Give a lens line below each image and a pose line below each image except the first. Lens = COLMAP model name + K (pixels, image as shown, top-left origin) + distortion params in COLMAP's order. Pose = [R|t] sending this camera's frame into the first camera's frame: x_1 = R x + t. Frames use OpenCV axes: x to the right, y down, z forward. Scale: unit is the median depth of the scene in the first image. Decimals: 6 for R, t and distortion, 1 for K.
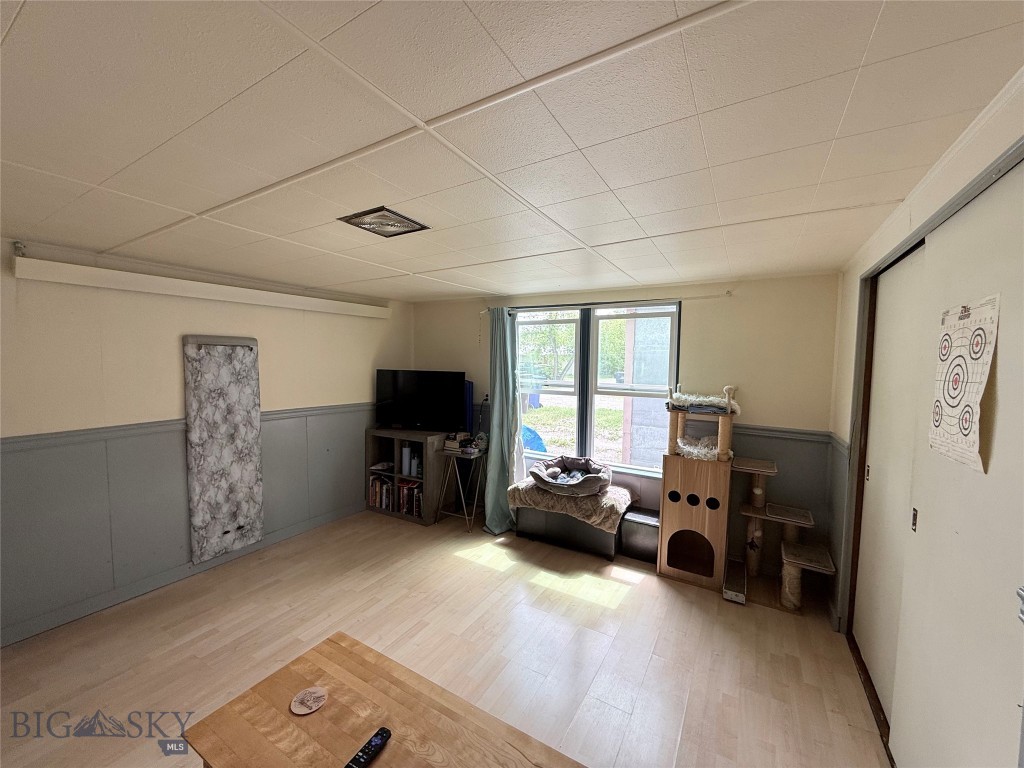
lens RADIAL K [[405.7, 0, 509.1], [0, 405.7, 383.4], [0, 0, 1]] dist [-0.002422, 0.000536]
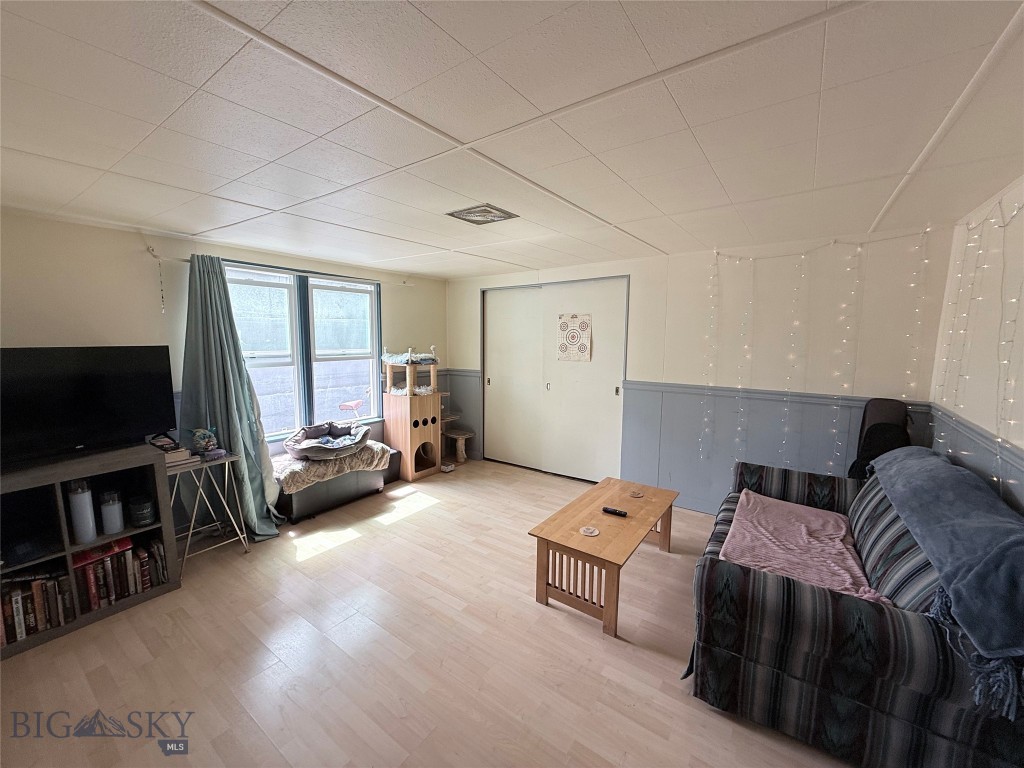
lens RADIAL K [[405.7, 0, 507.0], [0, 405.7, 386.9], [0, 0, 1]] dist [-0.002422, 0.000536]
pose [[0.089196, -0.139110, 0.986252, -0.919358], [0.047070, 0.989681, 0.135336, -0.032066], [-0.994901, 0.034351, 0.094824, 0.502728]]
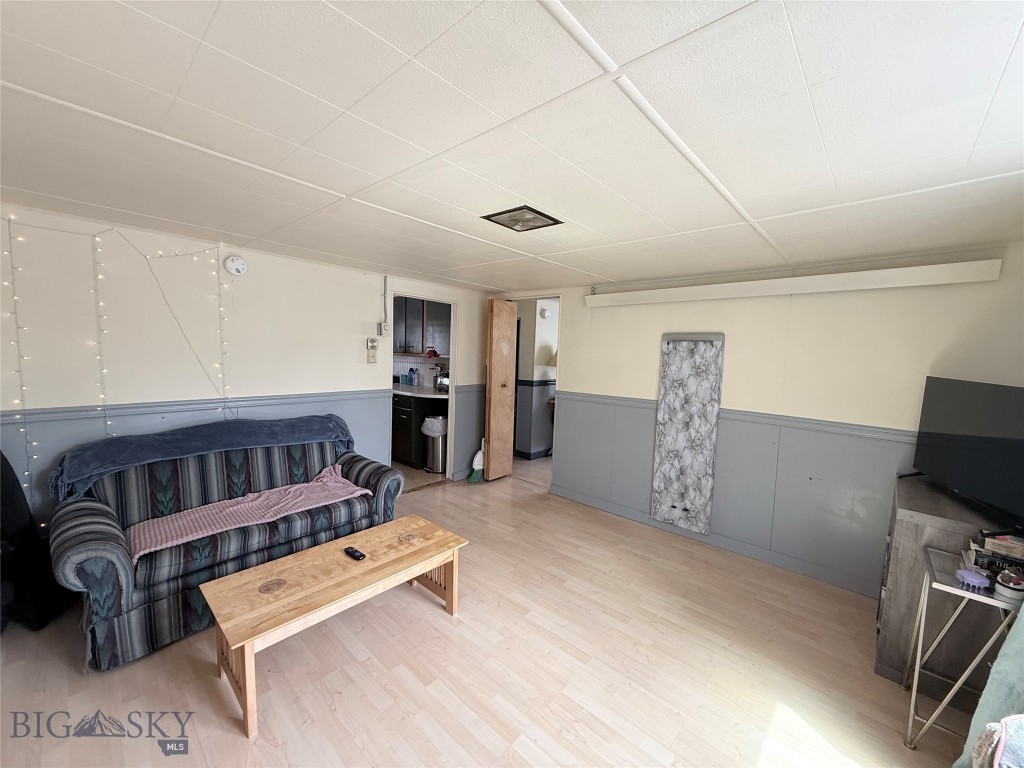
lens RADIAL K [[405.7, 0, 510.1], [0, 405.7, 384.5], [0, 0, 1]] dist [-0.002422, 0.000536]
pose [[-0.208899, 0.070050, -0.975425, 0.472933], [-0.085225, 0.992332, 0.089516, -0.032784], [0.974217, 0.101831, -0.201327, 0.740348]]
